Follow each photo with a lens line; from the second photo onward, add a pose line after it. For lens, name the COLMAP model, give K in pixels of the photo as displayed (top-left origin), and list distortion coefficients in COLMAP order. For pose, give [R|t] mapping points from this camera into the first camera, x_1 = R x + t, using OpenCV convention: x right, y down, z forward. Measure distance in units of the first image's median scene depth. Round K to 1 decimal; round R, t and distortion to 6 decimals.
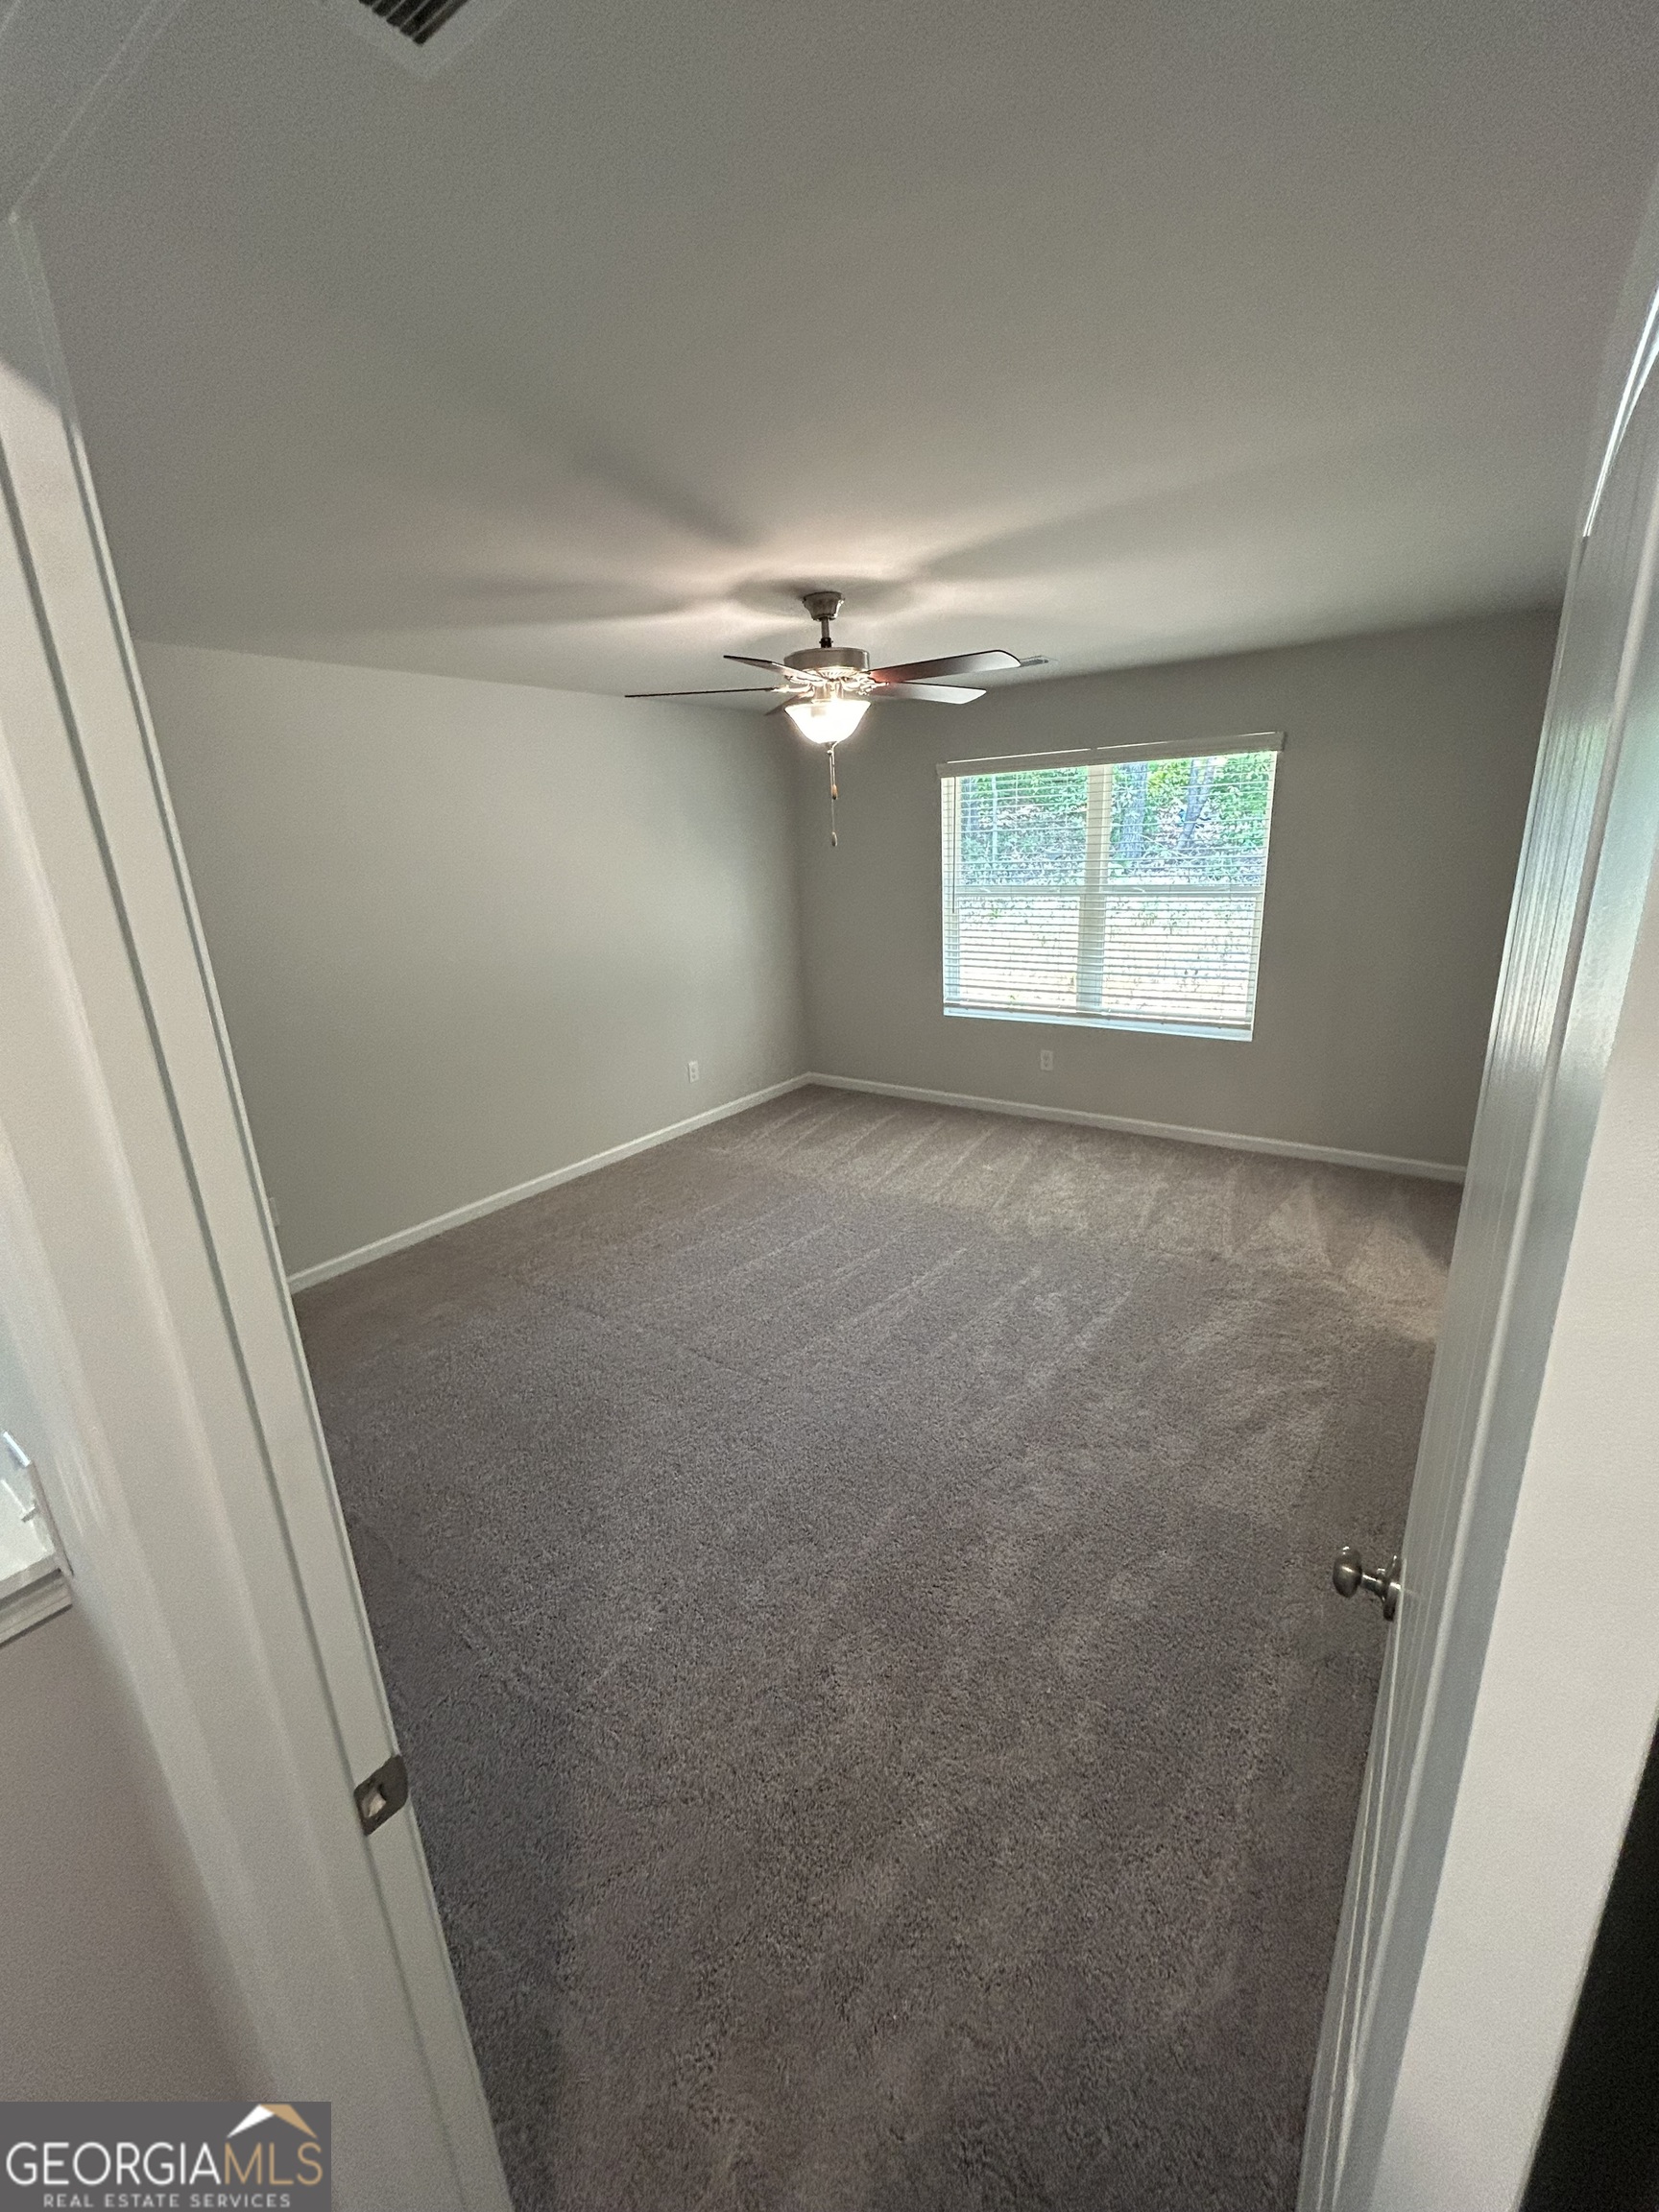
lens RADIAL K [[892.8, 0, 829.7], [0, 892.8, 1092.6], [0, 0, 1]] dist [0.001251, 0.000079]
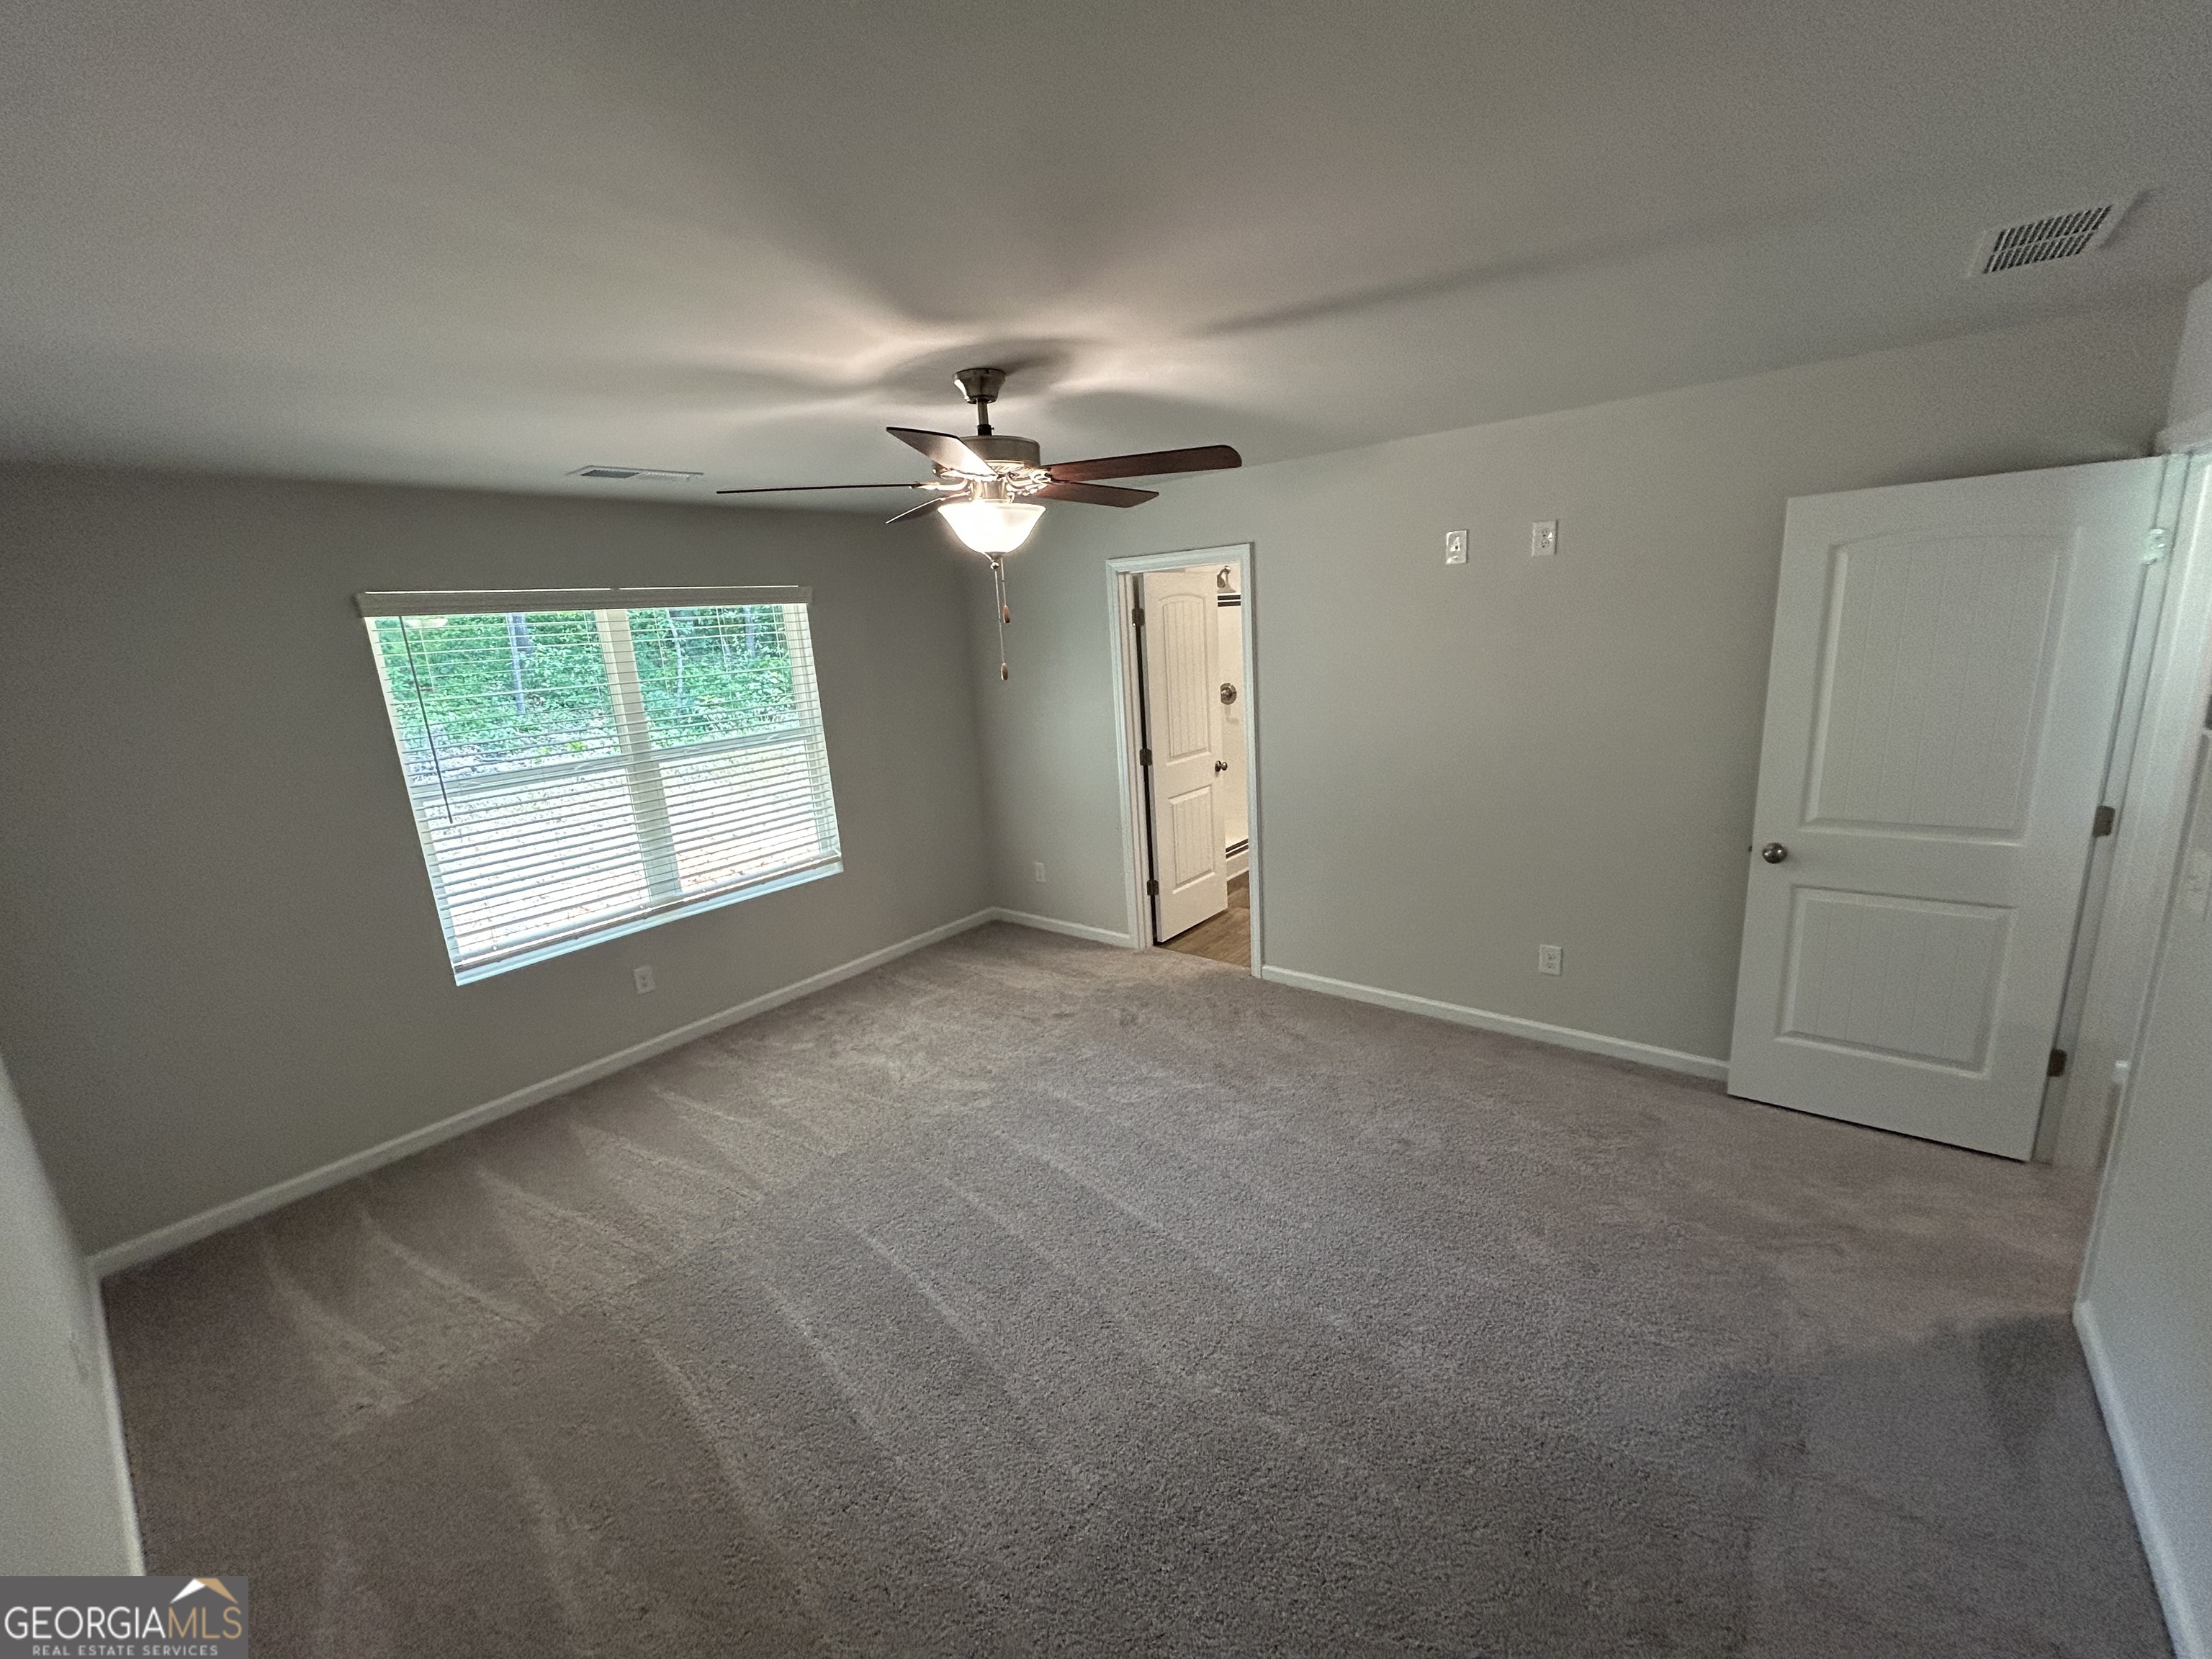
lens RADIAL K [[892.8, 0, 1100.9], [0, 892.8, 833.8], [0, 0, 1]] dist [0.001251, 0.000079]
pose [[0.077444, -0.190750, 0.978579, -0.525537], [0.342371, 0.926927, 0.153586, -0.157869], [-0.936368, 0.323143, 0.137092, 0.566215]]
